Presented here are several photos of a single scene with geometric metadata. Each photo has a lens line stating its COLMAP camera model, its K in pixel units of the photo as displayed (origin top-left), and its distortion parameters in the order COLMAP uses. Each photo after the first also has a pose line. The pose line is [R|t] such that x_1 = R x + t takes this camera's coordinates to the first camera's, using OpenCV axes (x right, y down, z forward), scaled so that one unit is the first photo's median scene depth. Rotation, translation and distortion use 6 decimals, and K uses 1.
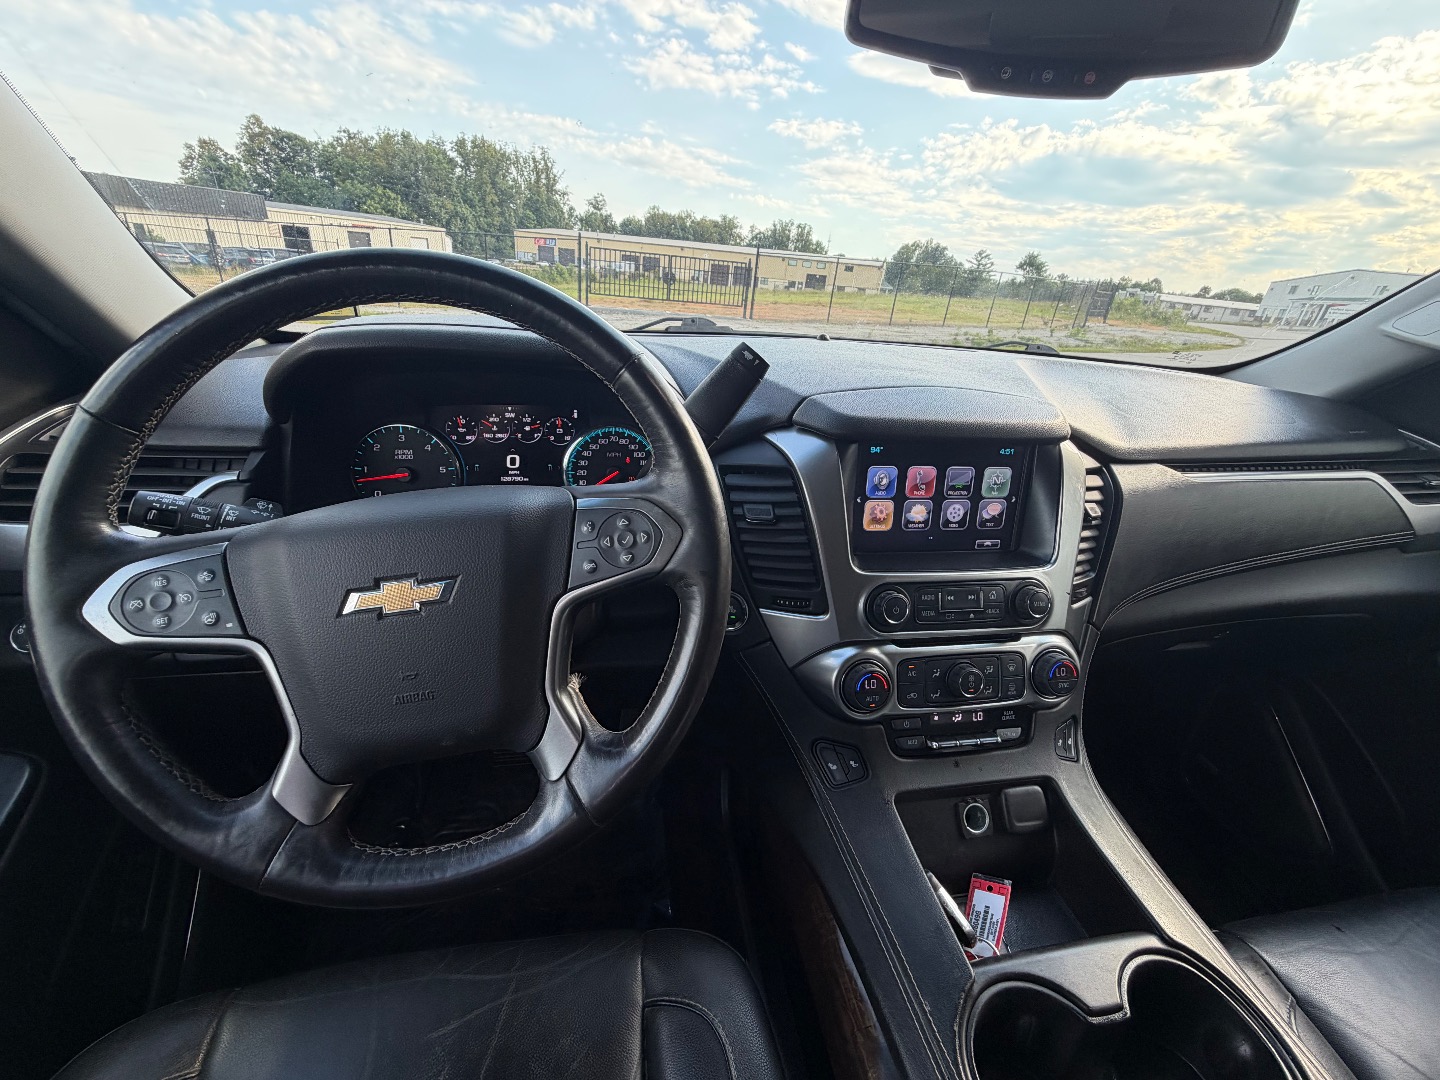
lens RADIAL K [[583.3, 0, 715.1], [0, 583.3, 538.8], [0, 0, 1]] dist [0.002767, 0.000237]
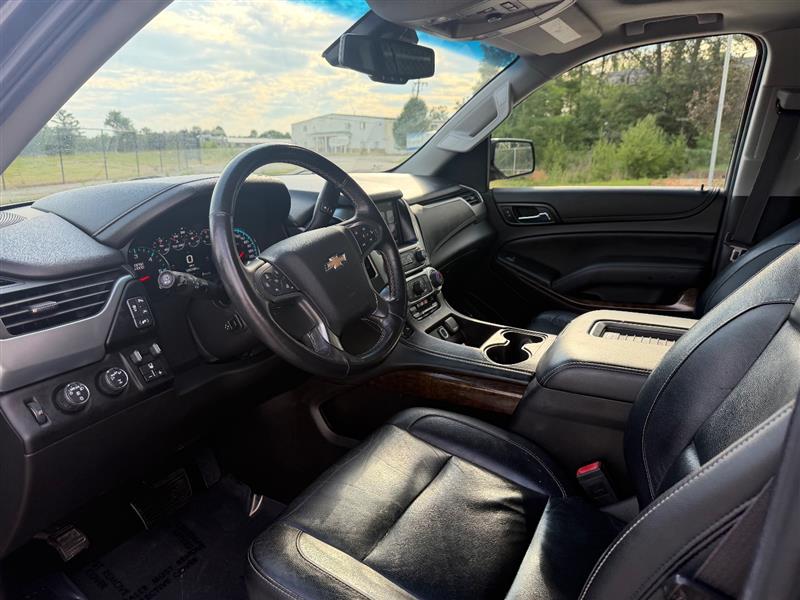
lens RADIAL K [[572.9, 0, 404.0], [0, 572.9, 302.2], [0, 0, 1]] dist [-0.000911, -0.002122]
pose [[0.616114, -0.282493, 0.735256, -1.340408], [0.376485, 0.925553, 0.040128, 0.164971], [-0.691854, 0.252090, 0.676601, -0.568277]]
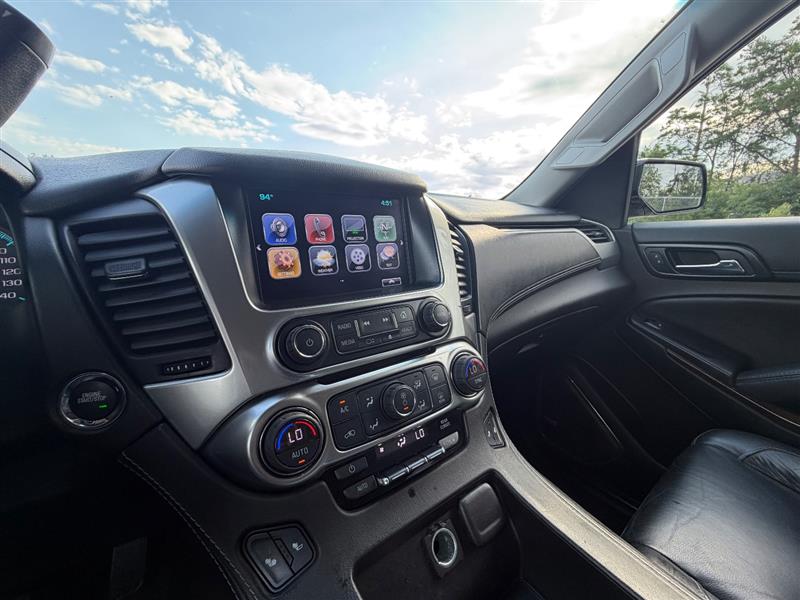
lens RADIAL K [[324.1, 0, 397.3], [0, 324.1, 299.3], [0, 0, 1]] dist [0.002767, 0.000237]
pose [[0.898033, -0.159752, 0.409898, 0.213946], [0.239816, 0.958894, -0.151691, 0.150785], [-0.368815, 0.234524, 0.899430, 0.437213]]
